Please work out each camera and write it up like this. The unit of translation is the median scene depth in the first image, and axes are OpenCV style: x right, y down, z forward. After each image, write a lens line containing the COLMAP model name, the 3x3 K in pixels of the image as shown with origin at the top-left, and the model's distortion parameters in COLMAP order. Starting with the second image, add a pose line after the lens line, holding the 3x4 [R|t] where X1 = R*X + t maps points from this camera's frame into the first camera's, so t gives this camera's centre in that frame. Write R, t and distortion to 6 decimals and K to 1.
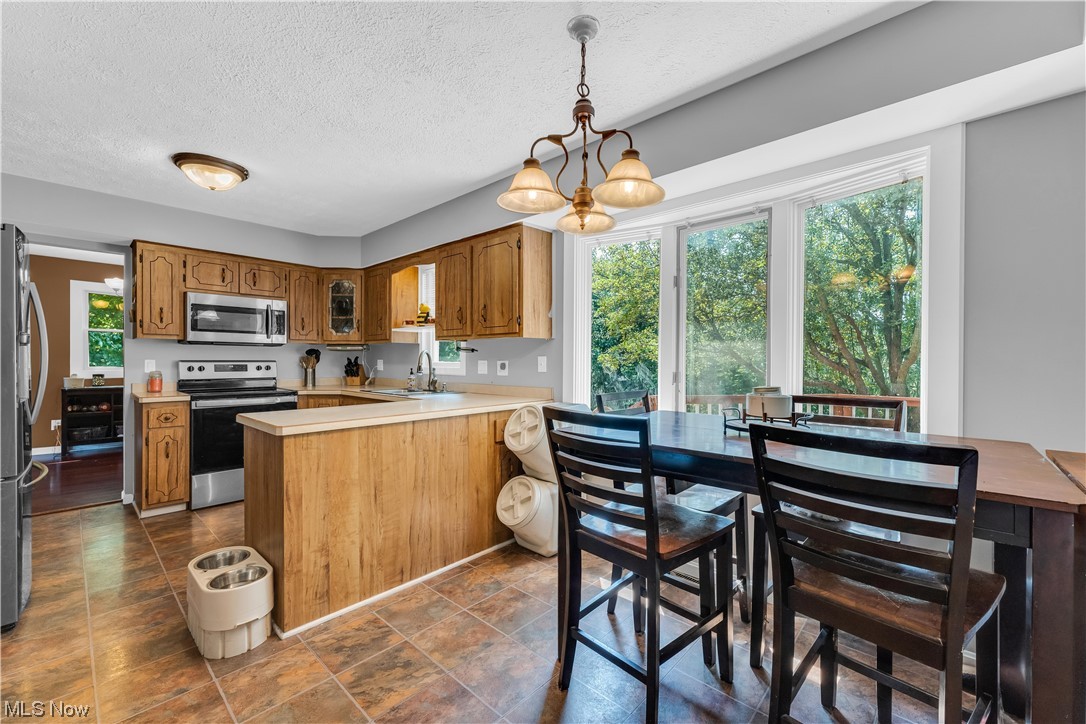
lens RADIAL K [[444.2, 0, 543.6], [0, 444.2, 361.5], [0, 0, 1]] dist [0.000653, -0.000003]
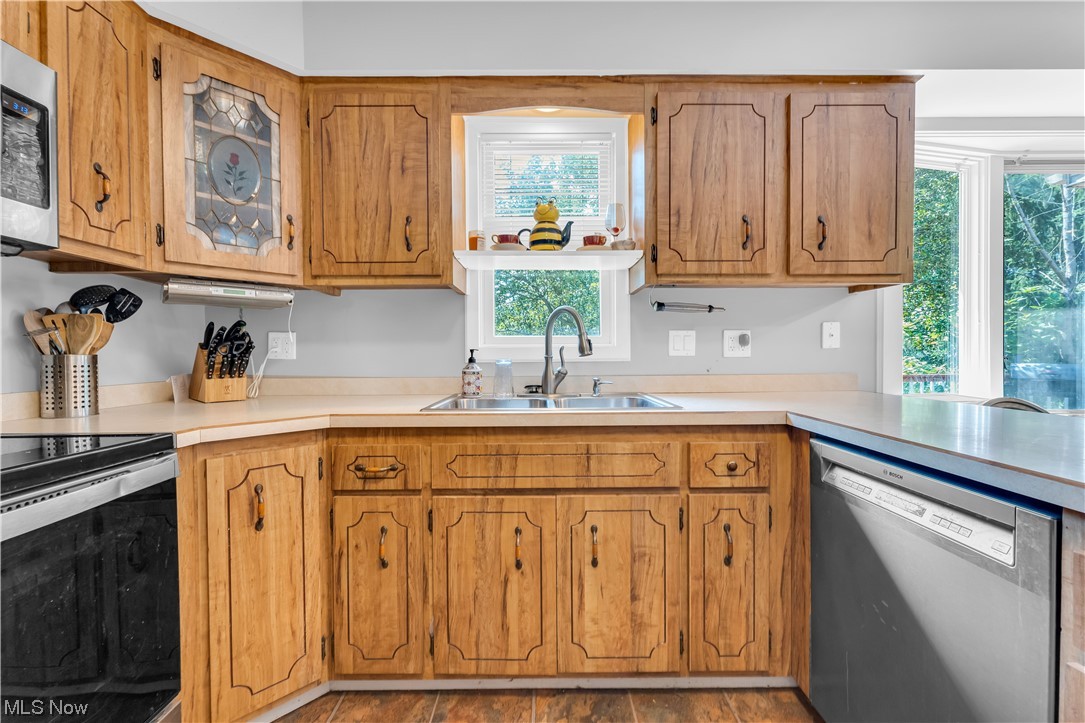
lens RADIAL K [[443.8, 0, 541.1], [0, 443.8, 358.7], [0, 0, 1]] dist [0.000653, -0.000003]
pose [[0.732078, -0.014677, 0.681063, -0.572343], [0.012261, 0.999890, 0.008368, 0.022876], [-0.681111, 0.002225, 0.732177, 0.666917]]
